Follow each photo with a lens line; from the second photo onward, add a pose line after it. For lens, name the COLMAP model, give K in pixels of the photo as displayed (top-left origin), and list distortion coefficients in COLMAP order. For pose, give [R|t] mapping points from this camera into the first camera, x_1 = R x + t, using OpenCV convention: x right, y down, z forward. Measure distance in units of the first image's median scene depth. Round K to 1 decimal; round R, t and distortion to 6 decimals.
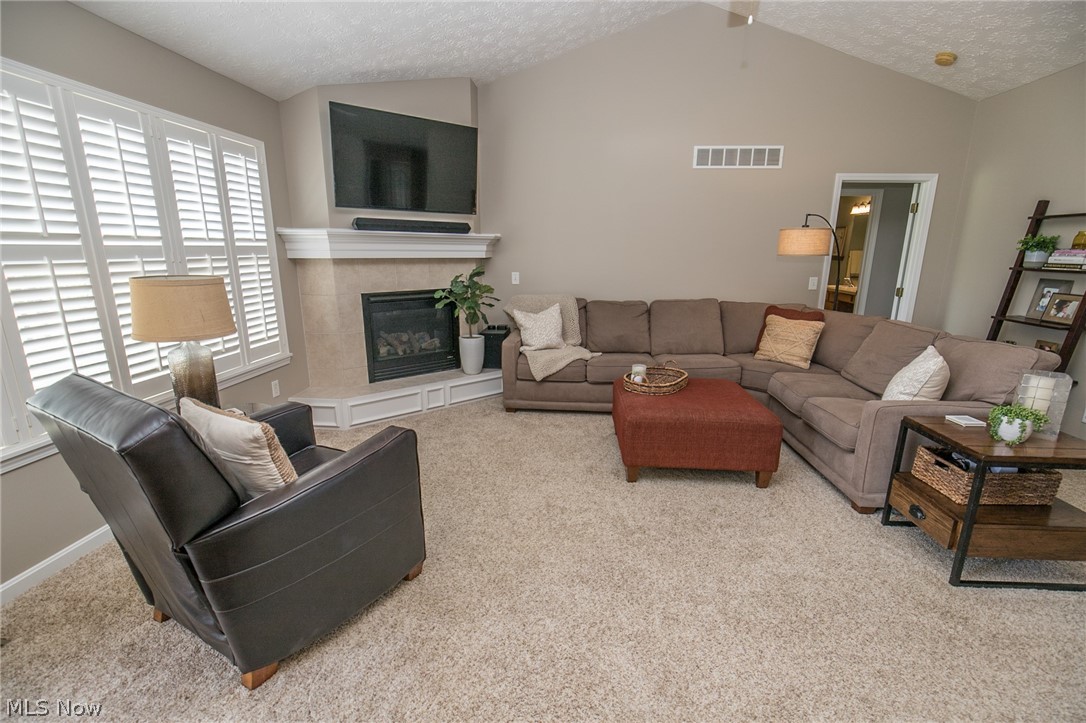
lens RADIAL K [[486.9, 0, 544.9], [0, 486.9, 371.1], [0, 0, 1]] dist [-0.016194, 0.002037]
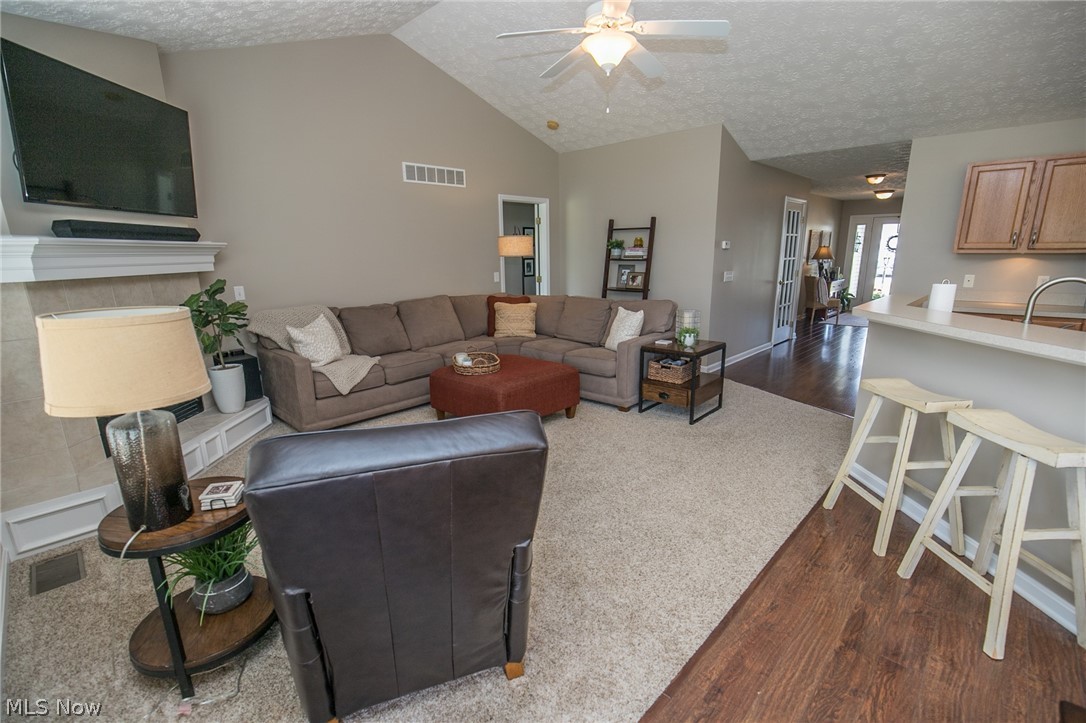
lens RADIAL K [[486.9, 0, 543.2], [0, 486.9, 370.6], [0, 0, 1]] dist [-0.016194, 0.002037]
pose [[0.631155, -0.203389, 0.748516, -0.499413], [0.208060, 0.974037, 0.089231, -0.031138], [-0.747231, 0.099418, 0.657085, 0.081091]]
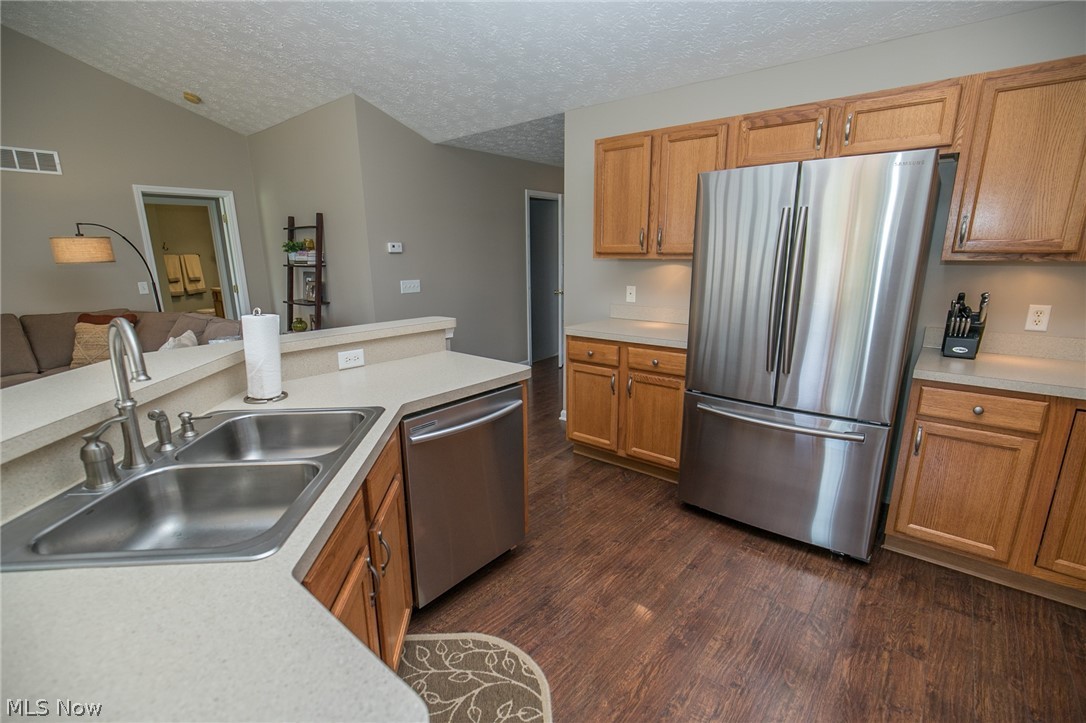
lens RADIAL K [[486.9, 0, 550.7], [0, 486.9, 370.0], [0, 0, 1]] dist [-0.016194, 0.002037]
pose [[0.584347, -0.208043, 0.784383, 0.262929], [0.212415, 0.972092, 0.099585, 0.094932], [-0.783211, 0.108422, 0.612230, -0.388355]]
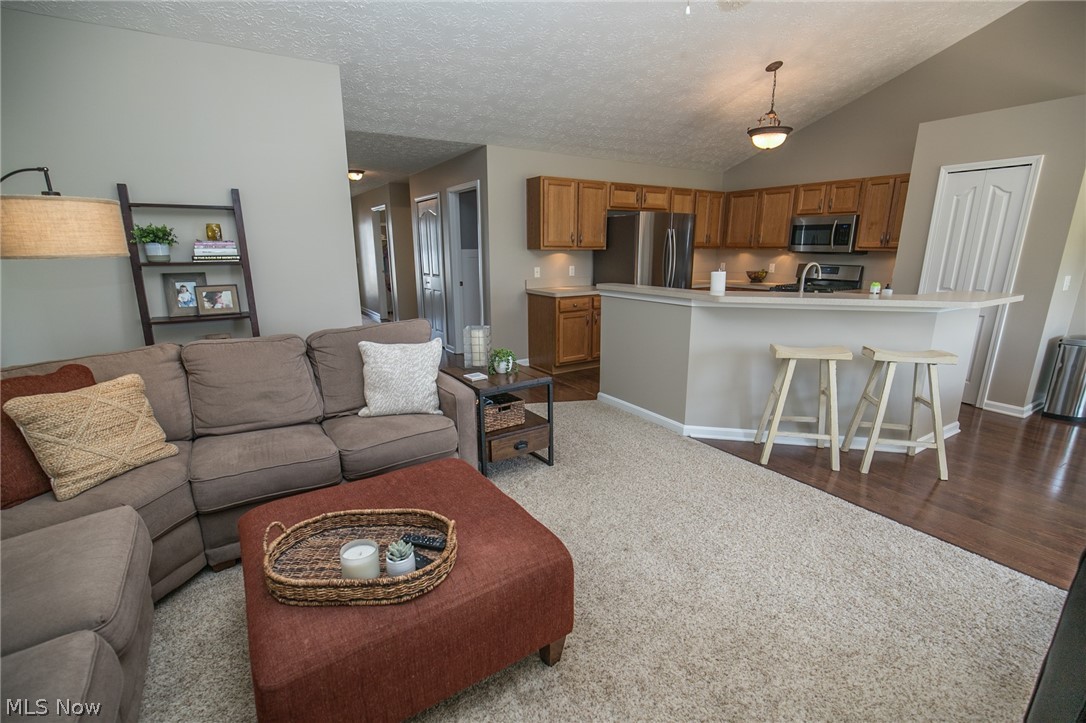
lens RADIAL K [[486.9, 0, 546.1], [0, 486.9, 365.9], [0, 0, 1]] dist [-0.016194, 0.002037]
pose [[-0.575975, -0.193481, 0.794240, -0.140502], [0.203329, 0.907145, 0.368437, -0.209561], [-0.791777, 0.373703, -0.483152, 0.872251]]
